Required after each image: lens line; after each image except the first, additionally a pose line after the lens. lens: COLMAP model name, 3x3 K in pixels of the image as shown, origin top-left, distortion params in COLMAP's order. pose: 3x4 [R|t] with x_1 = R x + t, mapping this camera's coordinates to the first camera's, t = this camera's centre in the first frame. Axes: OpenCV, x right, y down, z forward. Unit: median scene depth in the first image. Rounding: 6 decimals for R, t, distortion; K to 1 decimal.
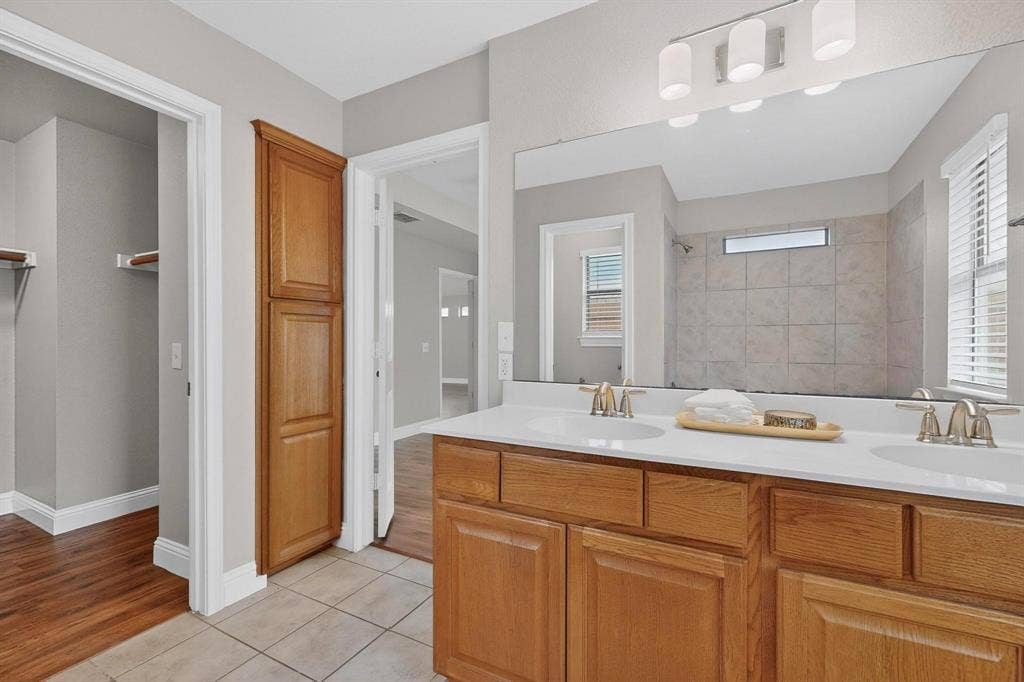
lens RADIAL K [[448.1, 0, 511.4], [0, 448.1, 341.0], [0, 0, 1]] dist [0.001479, 0.000461]
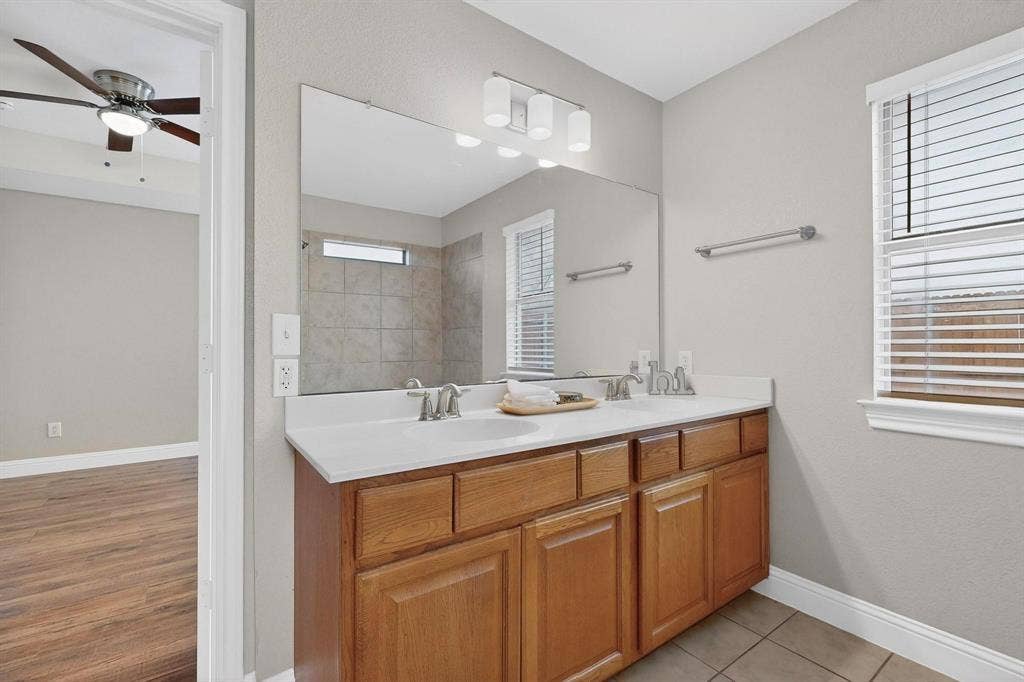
lens RADIAL K [[448.1, 0, 513.6], [0, 448.1, 339.1], [0, 0, 1]] dist [0.001479, 0.000461]
pose [[0.451677, 0.006867, 0.892155, -0.615295], [0.001705, 0.999962, -0.008560, 0.004794], [-0.892180, 0.005388, 0.451648, 0.453596]]
